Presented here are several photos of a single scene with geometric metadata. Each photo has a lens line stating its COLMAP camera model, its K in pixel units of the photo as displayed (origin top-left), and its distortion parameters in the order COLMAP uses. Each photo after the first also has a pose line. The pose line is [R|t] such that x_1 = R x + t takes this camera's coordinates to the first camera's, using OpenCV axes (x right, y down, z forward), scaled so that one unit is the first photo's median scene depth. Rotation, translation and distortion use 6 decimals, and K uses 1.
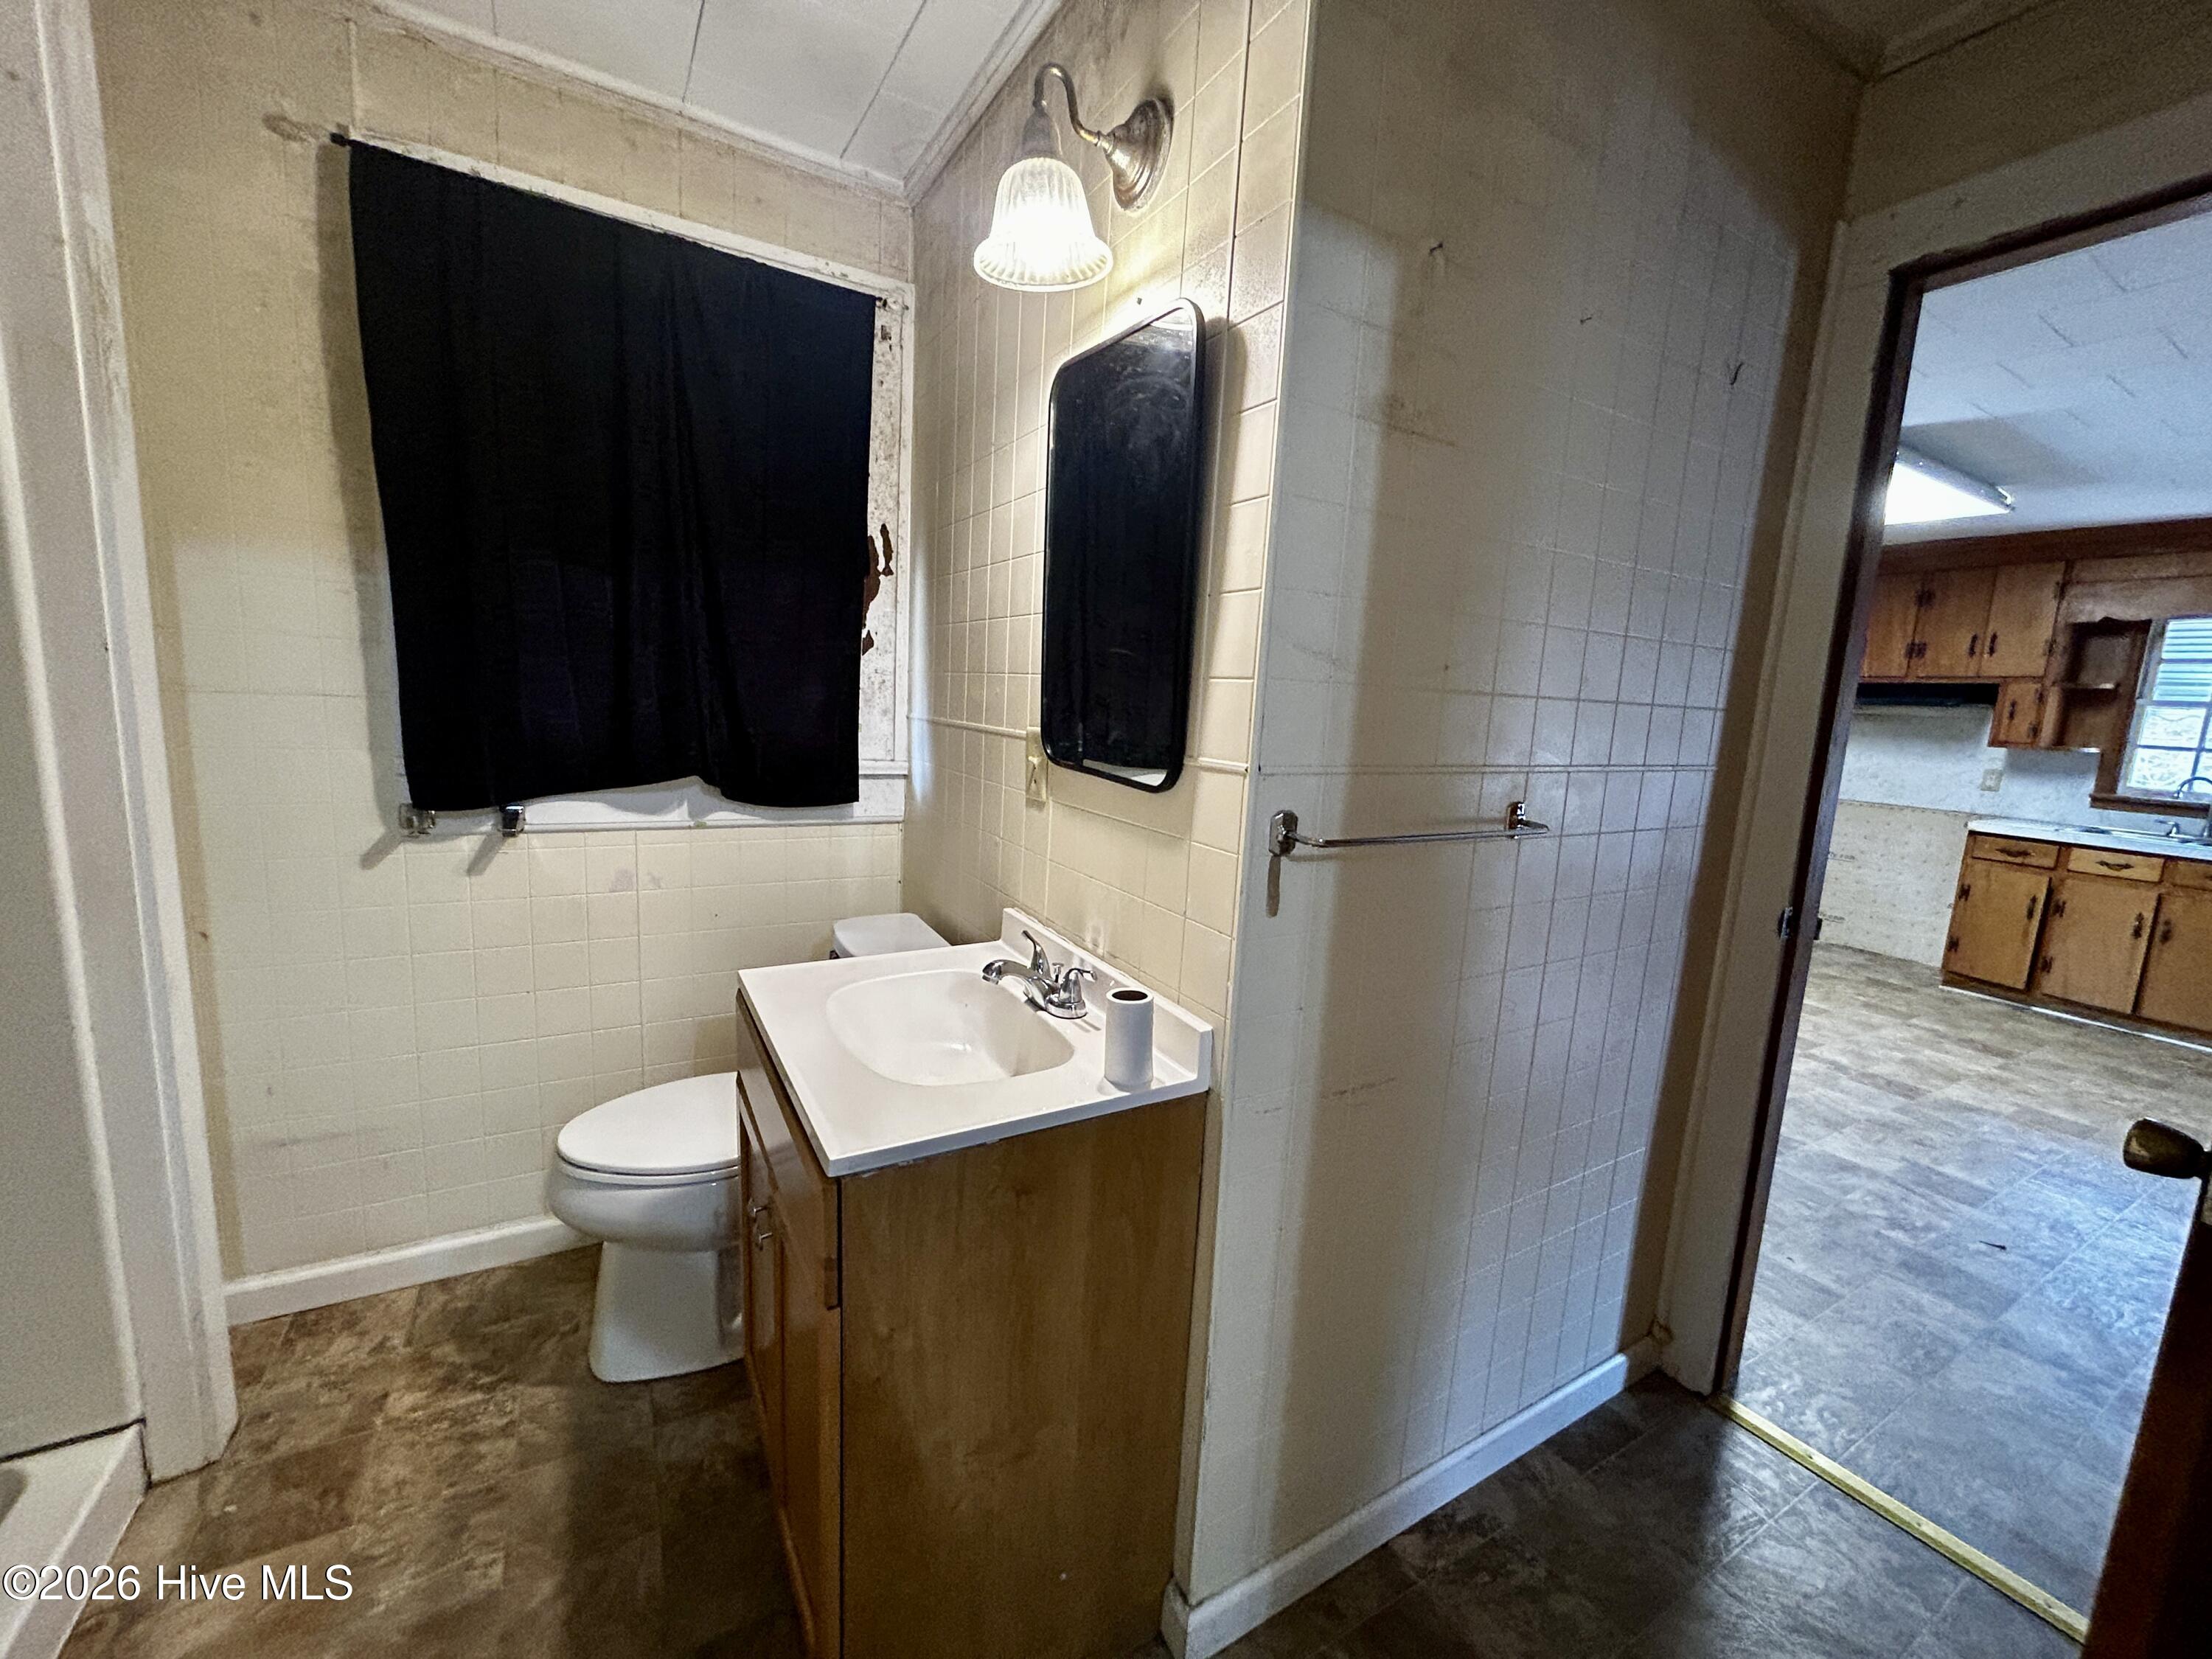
lens RADIAL K [[889.1, 0, 1108.0], [0, 889.1, 829.2], [0, 0, 1]] dist [-0.003648, 0.000639]
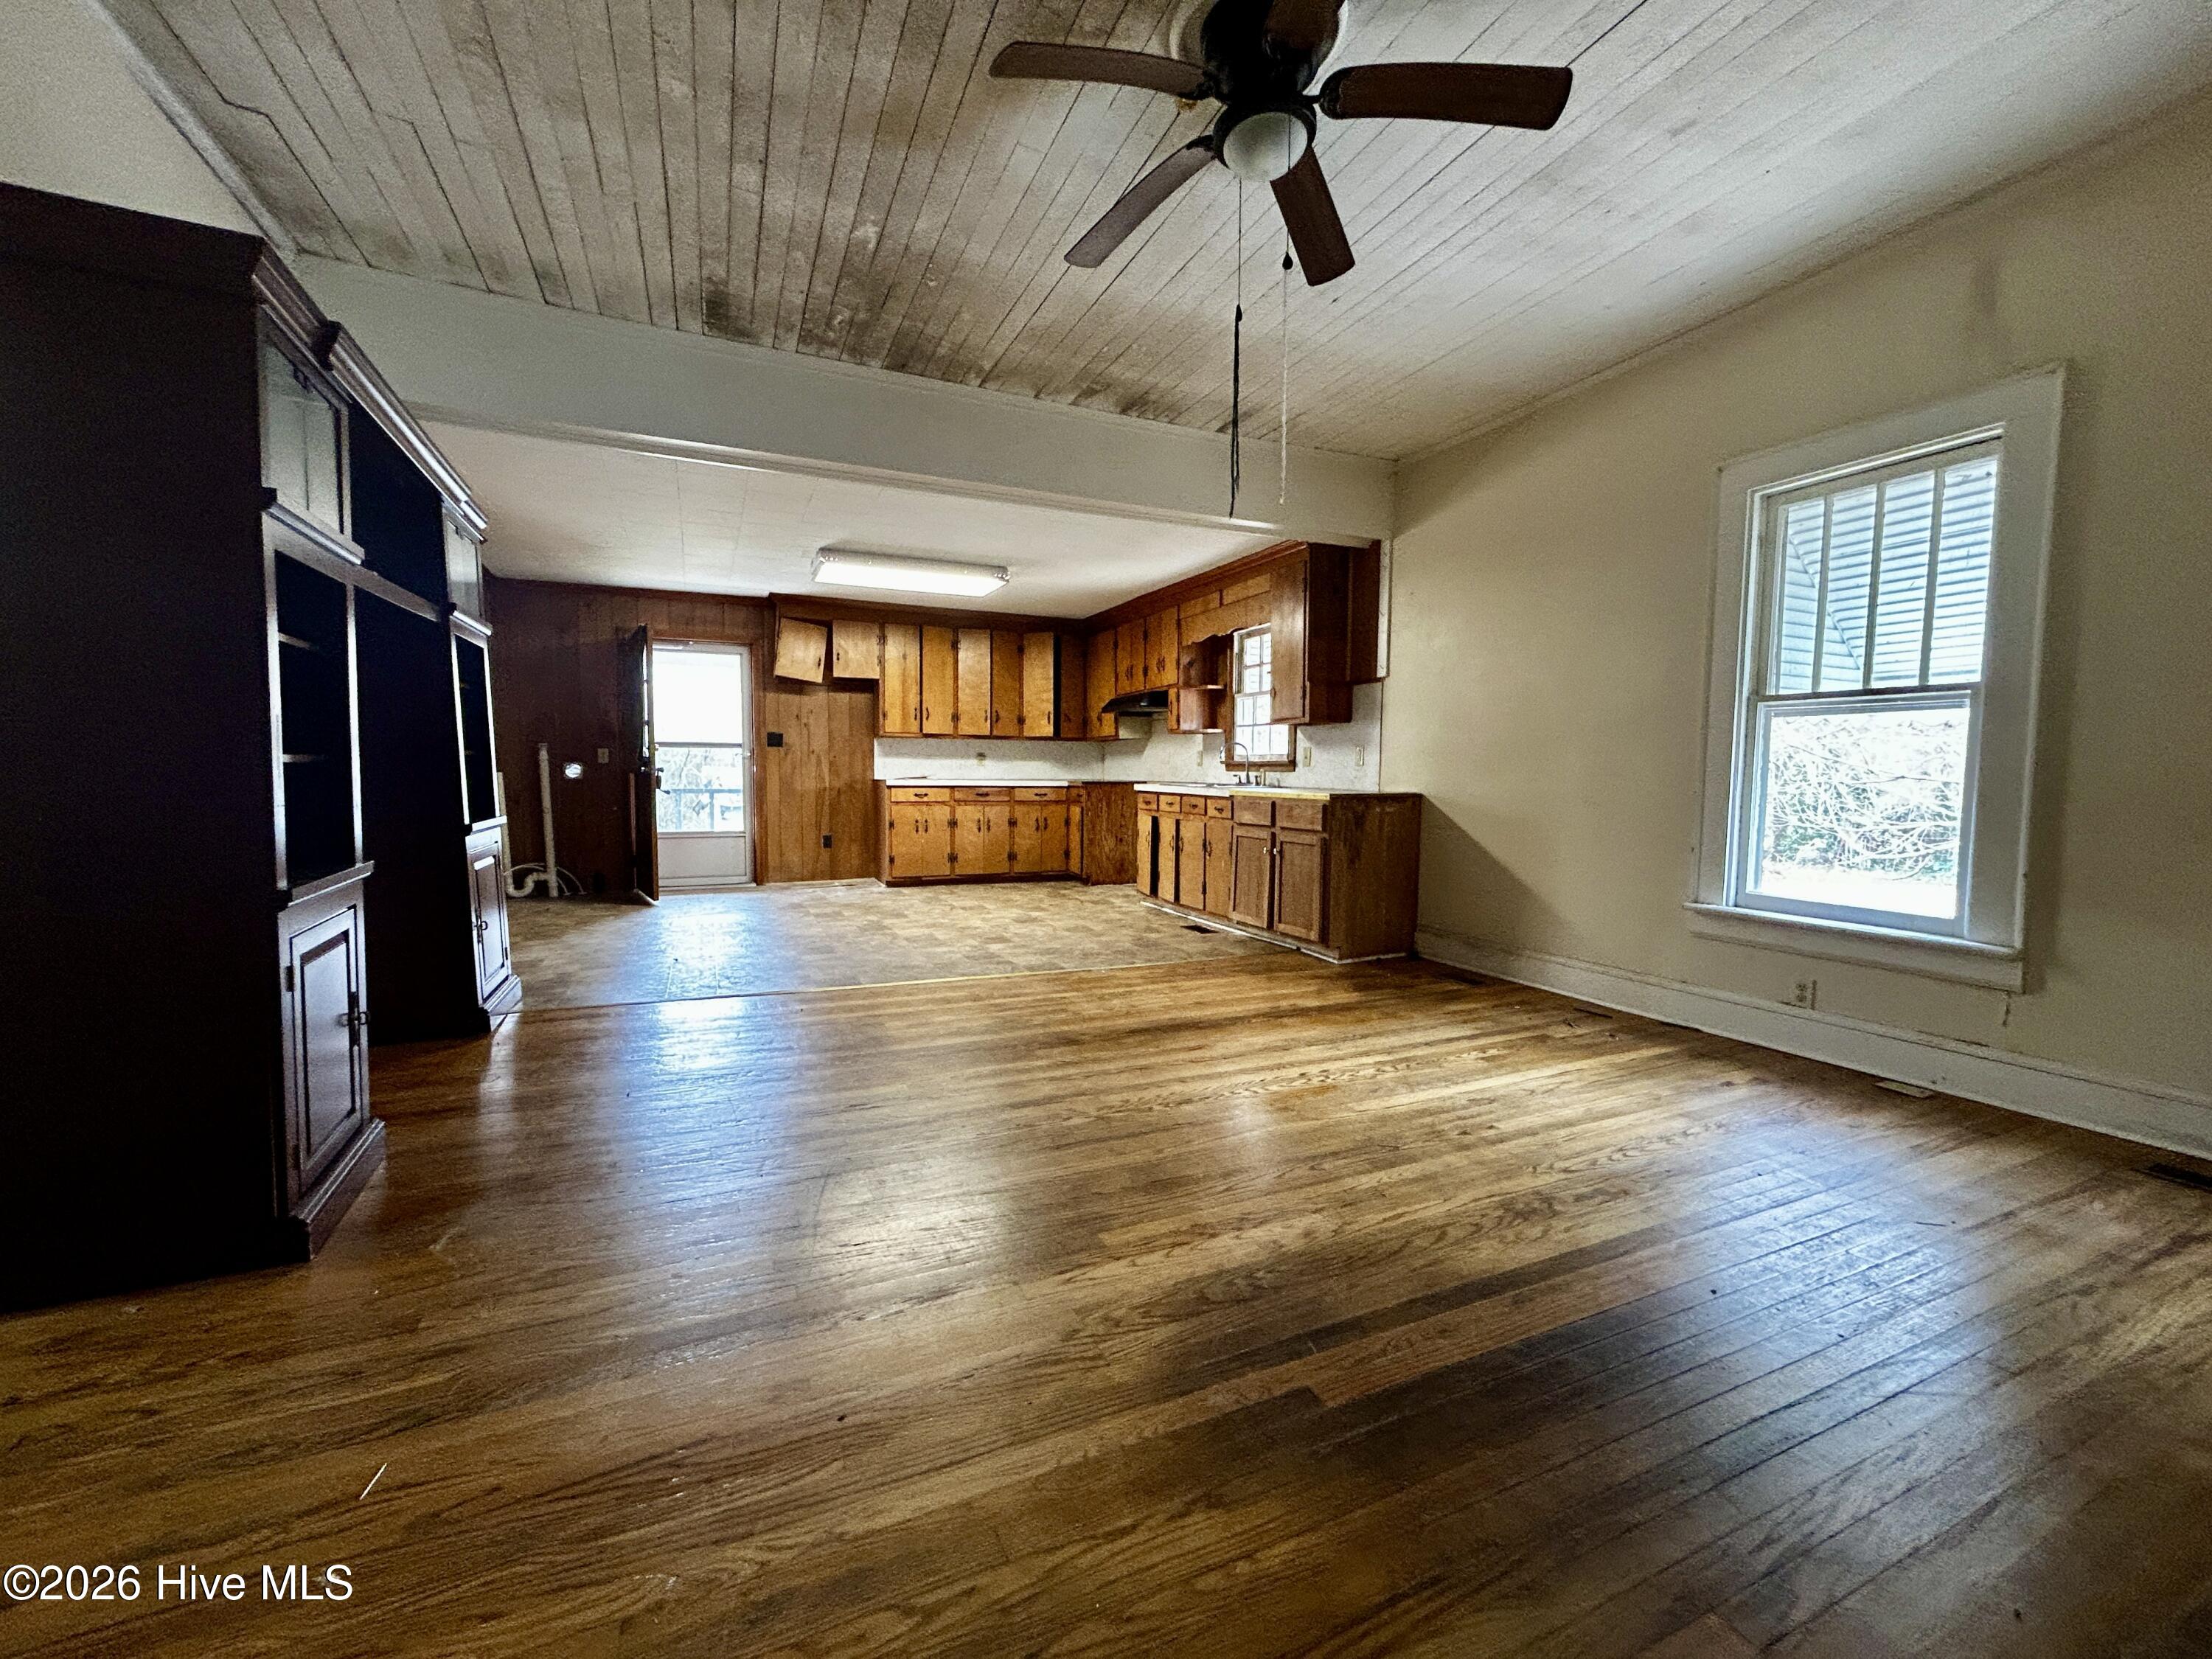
lens RADIAL K [[889.1, 0, 1105.0], [0, 889.1, 823.0], [0, 0, 1]] dist [-0.003648, 0.000639]
pose [[0.993231, -0.041617, -0.108449, 1.188430], [0.031424, 0.995070, -0.094061, 0.209362], [0.111829, 0.090017, 0.989642, -0.482744]]
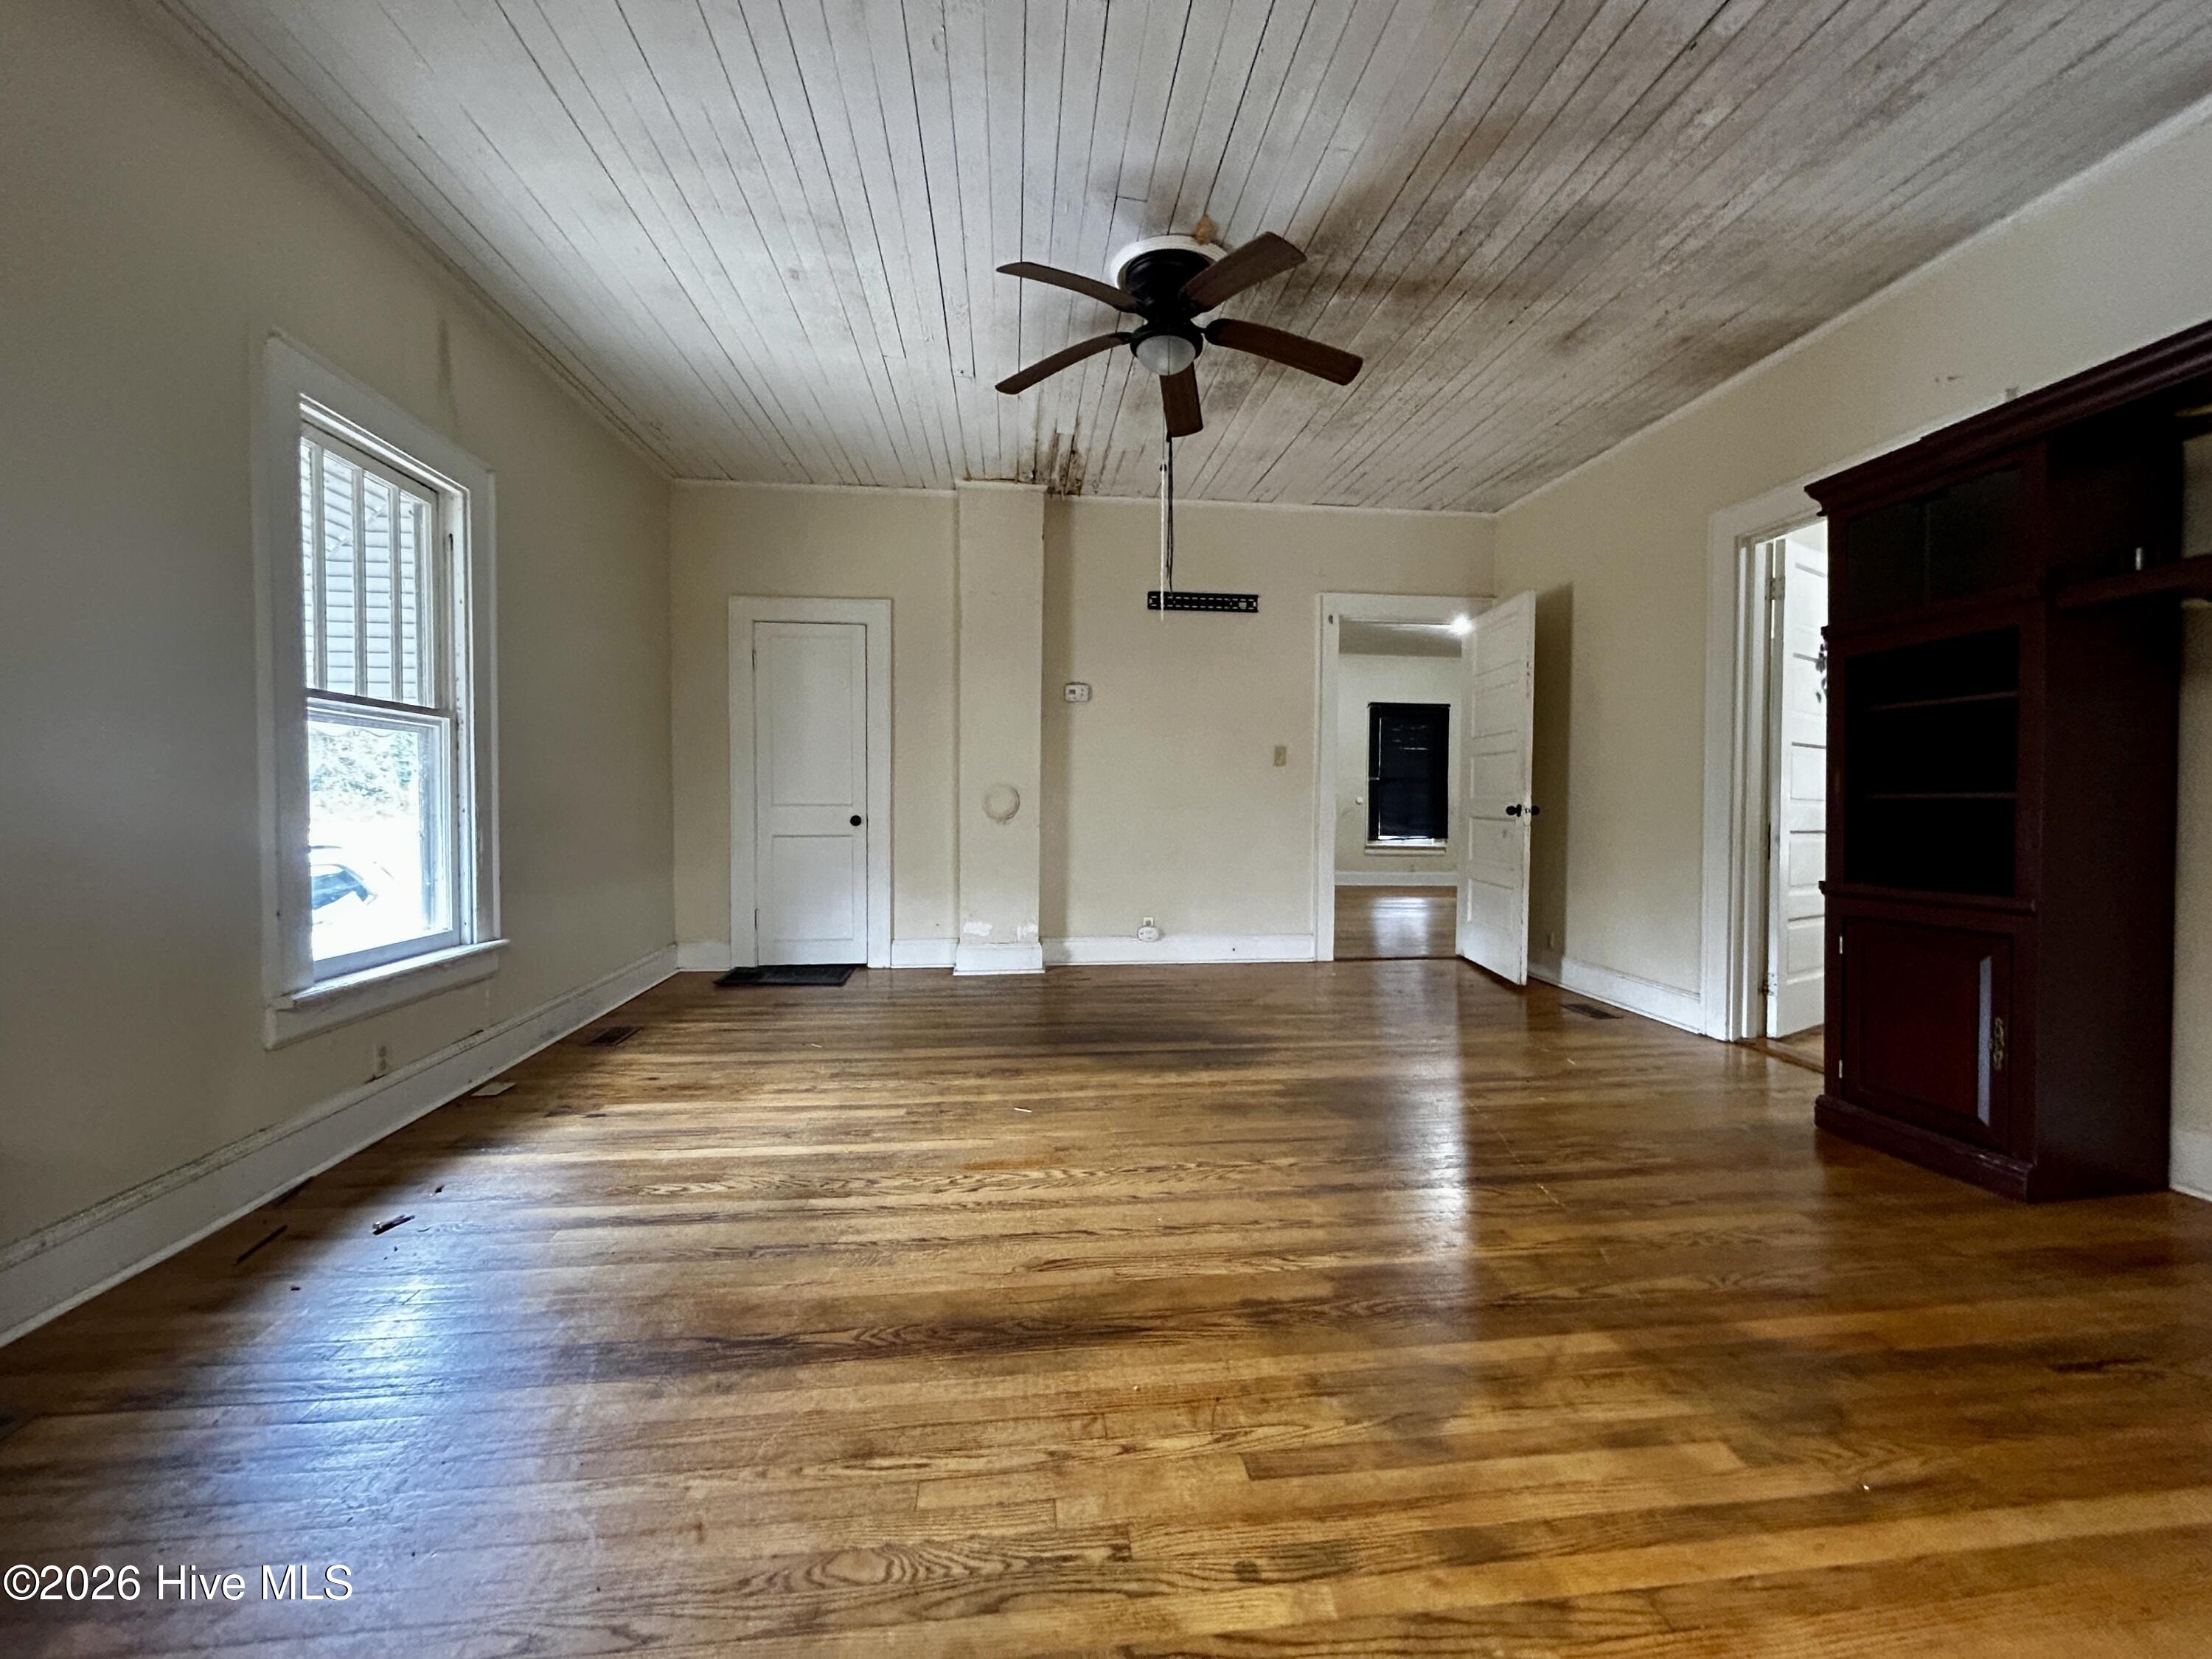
lens RADIAL K [[889.1, 0, 1105.3], [0, 889.1, 825.8], [0, 0, 1]] dist [-0.003648, 0.000639]
pose [[-0.913669, -0.068438, 0.400656, 0.983024], [0.007319, 0.982793, 0.184568, 0.027498], [-0.406393, 0.171566, -0.897446, 0.668659]]
